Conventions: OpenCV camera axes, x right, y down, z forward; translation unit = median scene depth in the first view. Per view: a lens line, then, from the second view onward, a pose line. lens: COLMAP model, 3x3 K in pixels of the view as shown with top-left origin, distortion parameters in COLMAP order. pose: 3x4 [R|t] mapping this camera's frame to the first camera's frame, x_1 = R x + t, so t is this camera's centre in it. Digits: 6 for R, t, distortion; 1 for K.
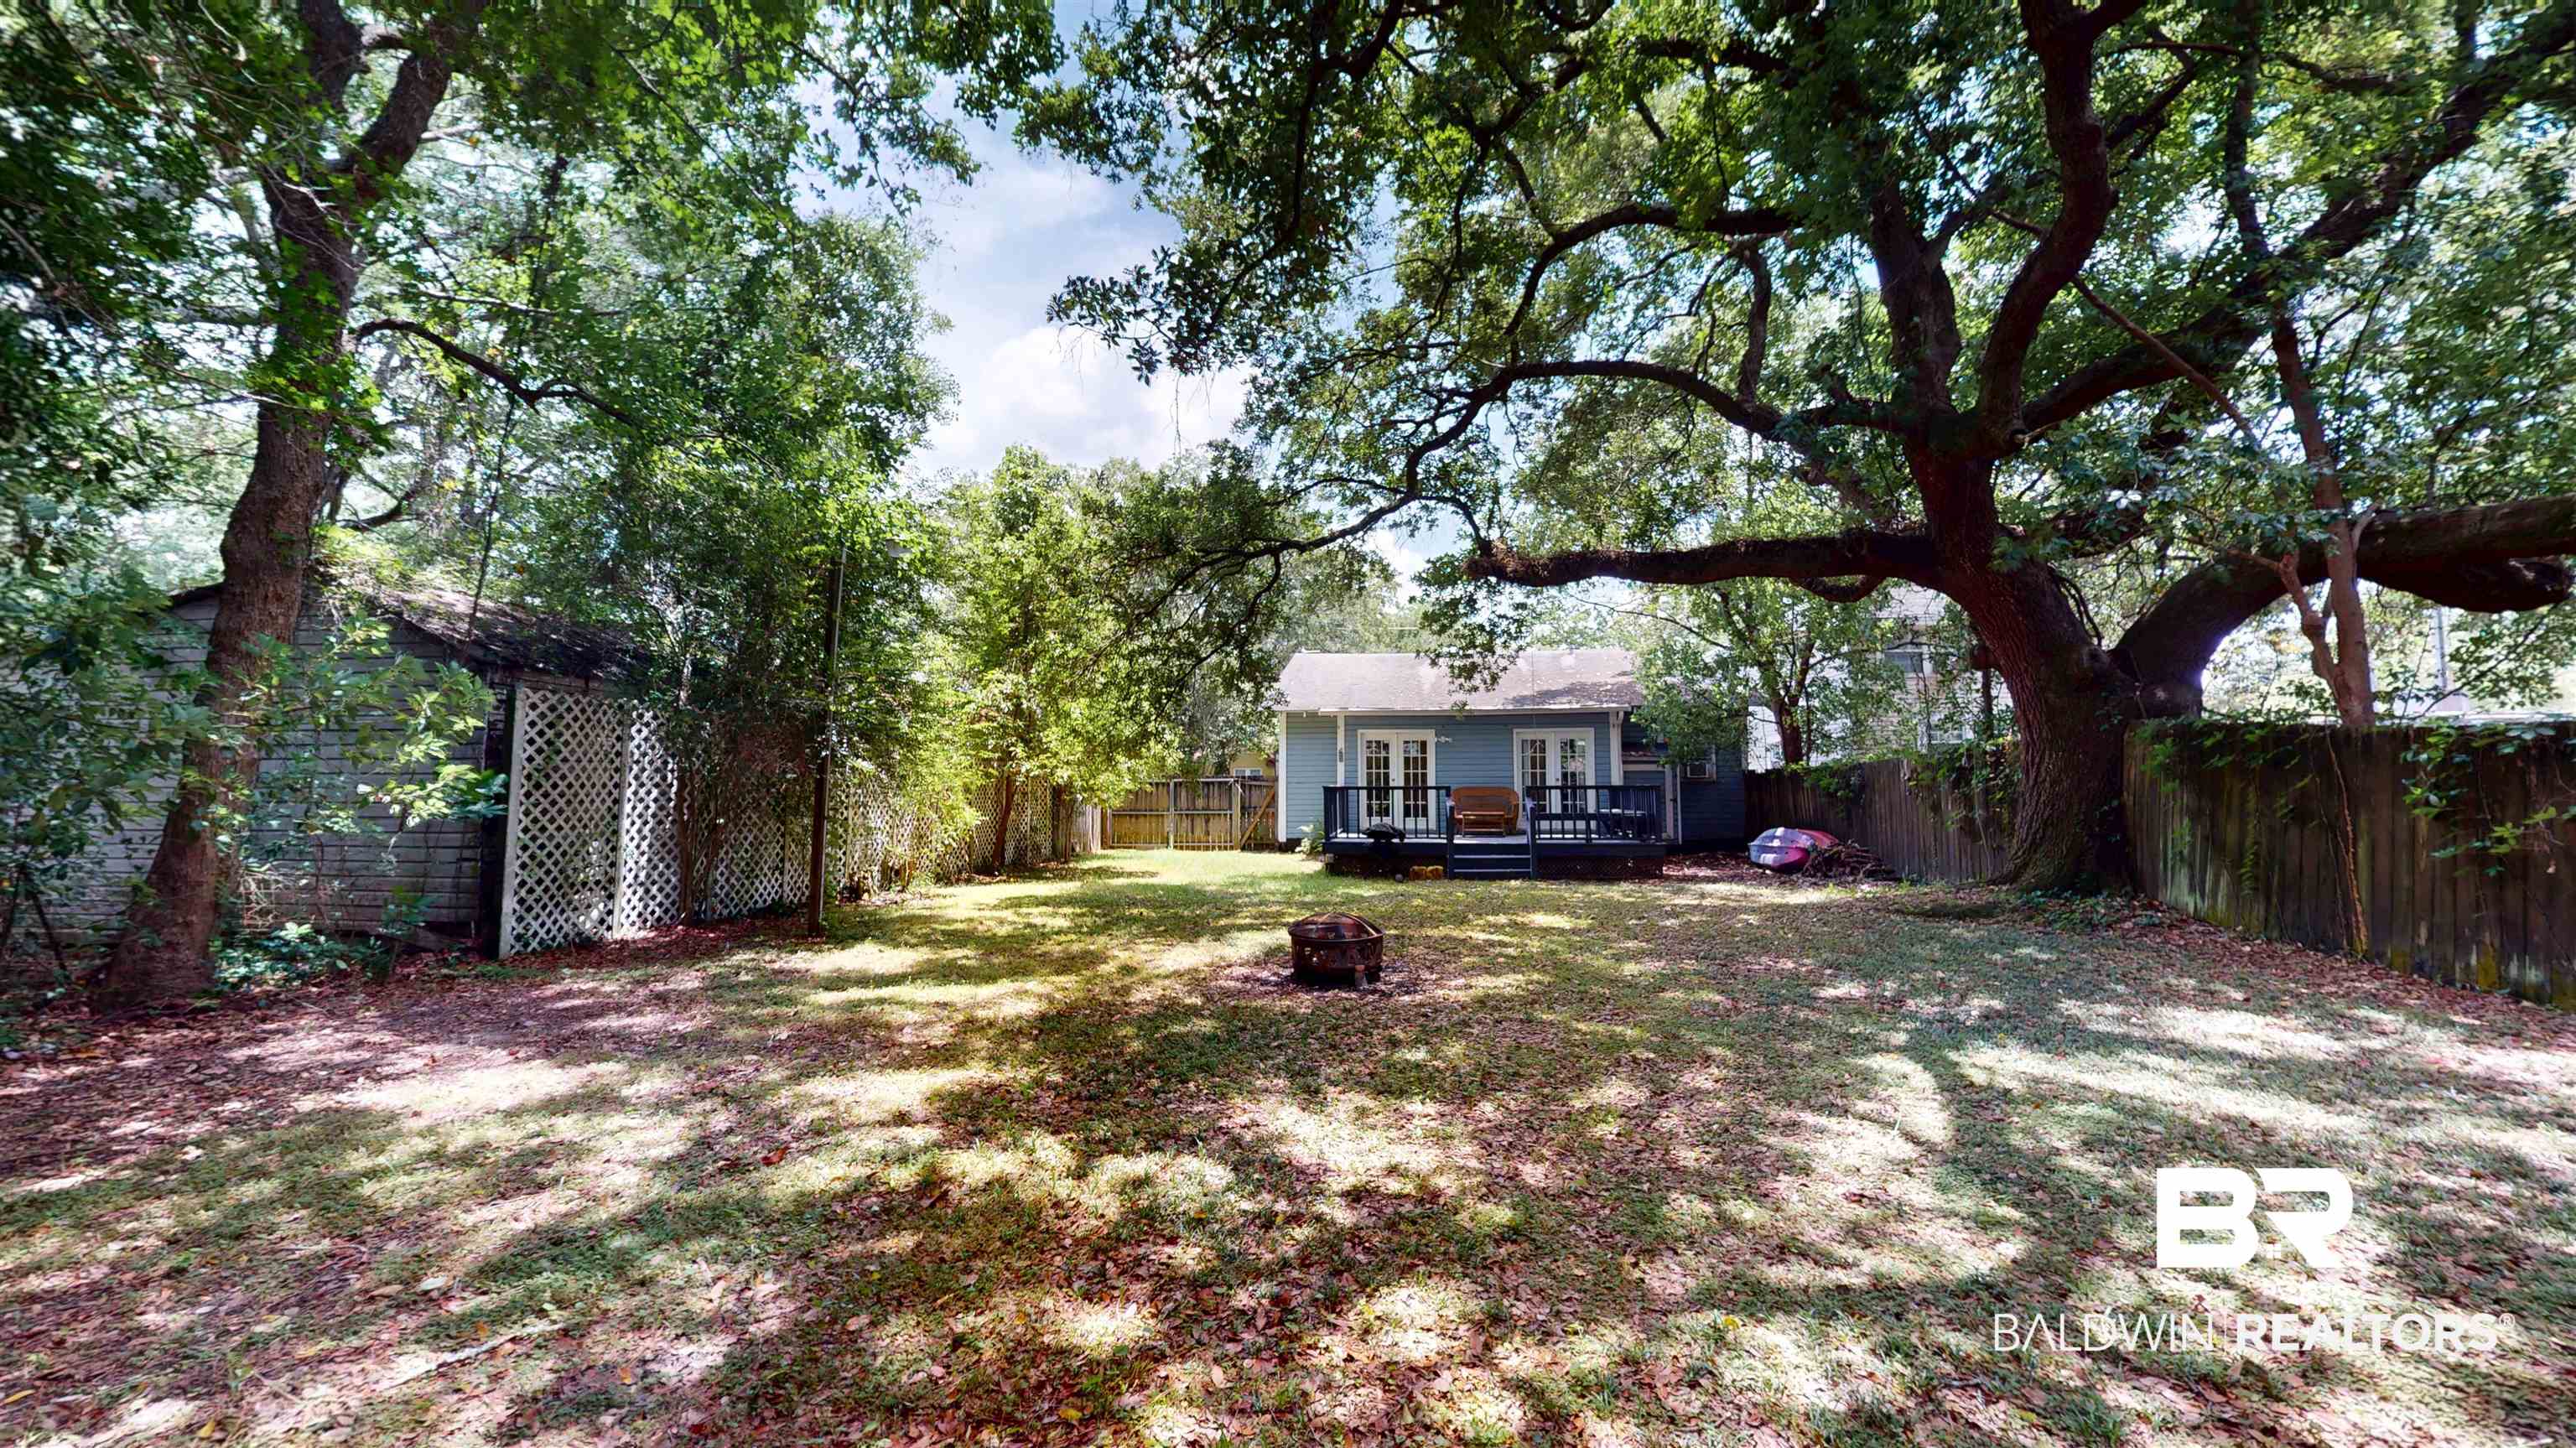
lens RADIAL K [[943.5, 0, 1289.4], [0, 943.5, 725.9], [0, 0, 1]] dist [0.000496, 0.000131]
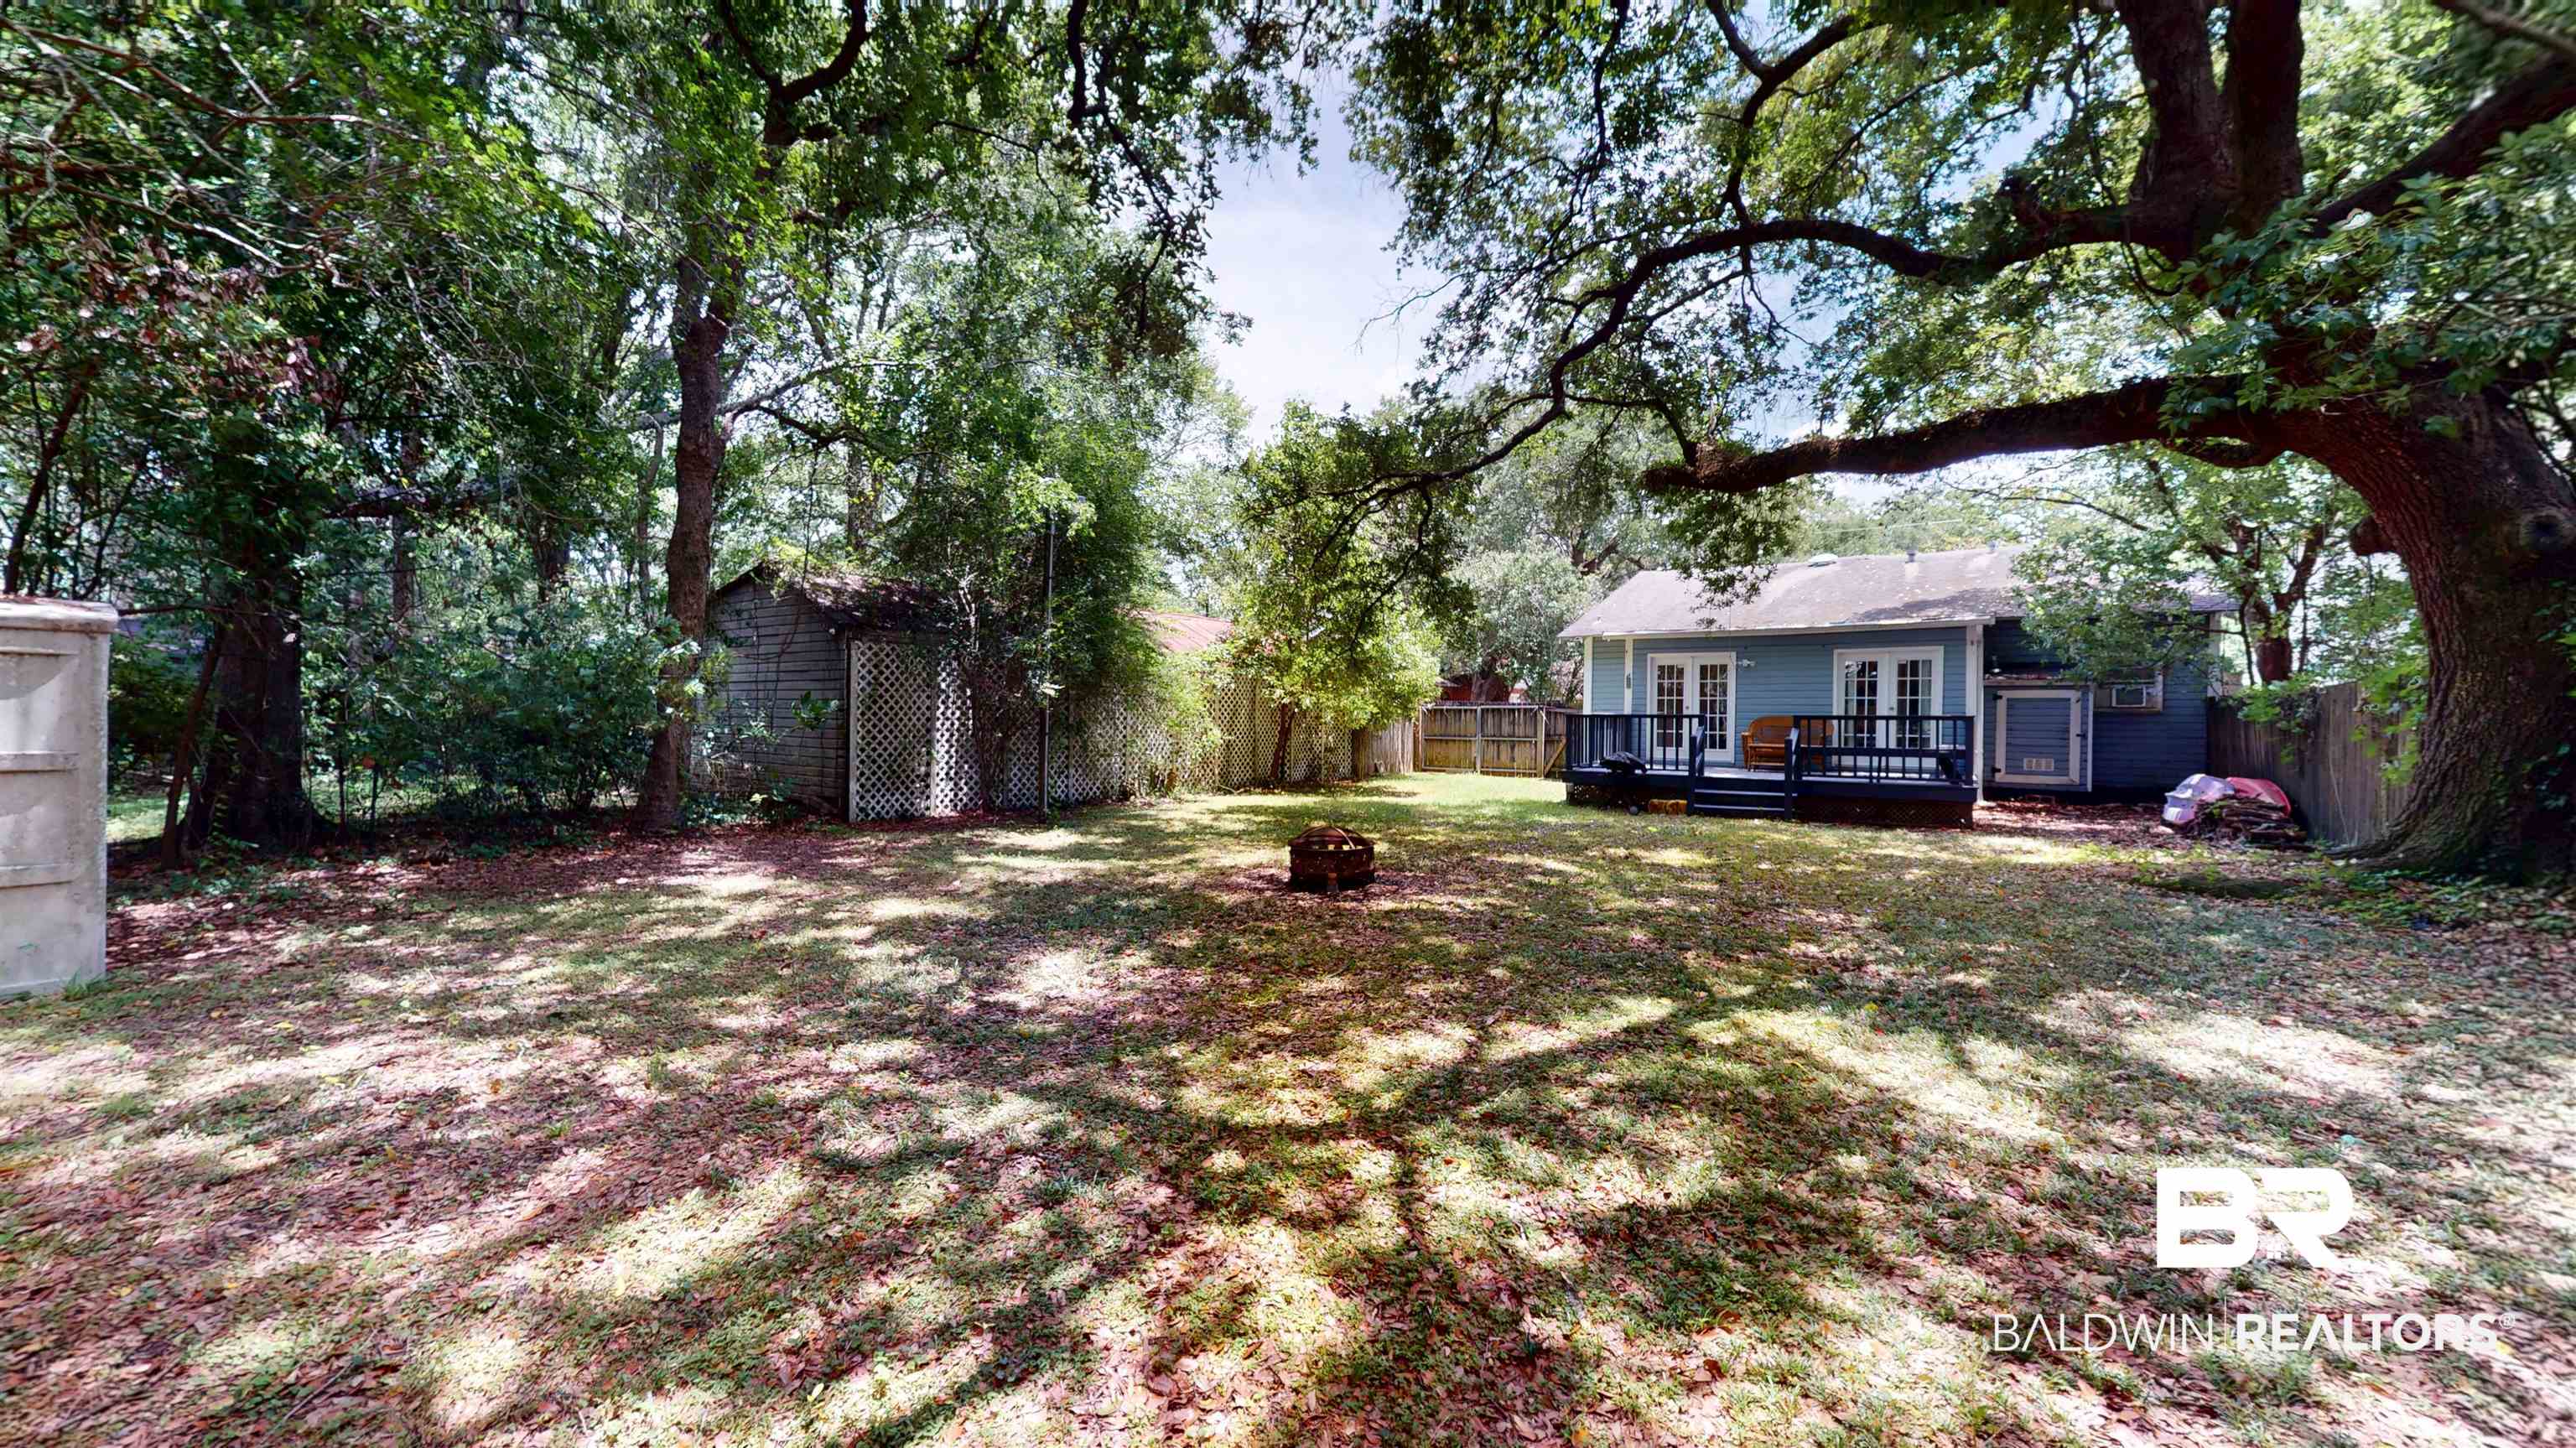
lens RADIAL K [[943.5, 0, 1289.4], [0, 943.5, 725.9], [0, 0, 1]] dist [0.000496, 0.000131]
pose [[0.884378, 0.014330, -0.466551, 0.216183], [0.022371, 0.997079, 0.073032, -0.001337], [0.466235, -0.075025, 0.881474, 0.000482]]
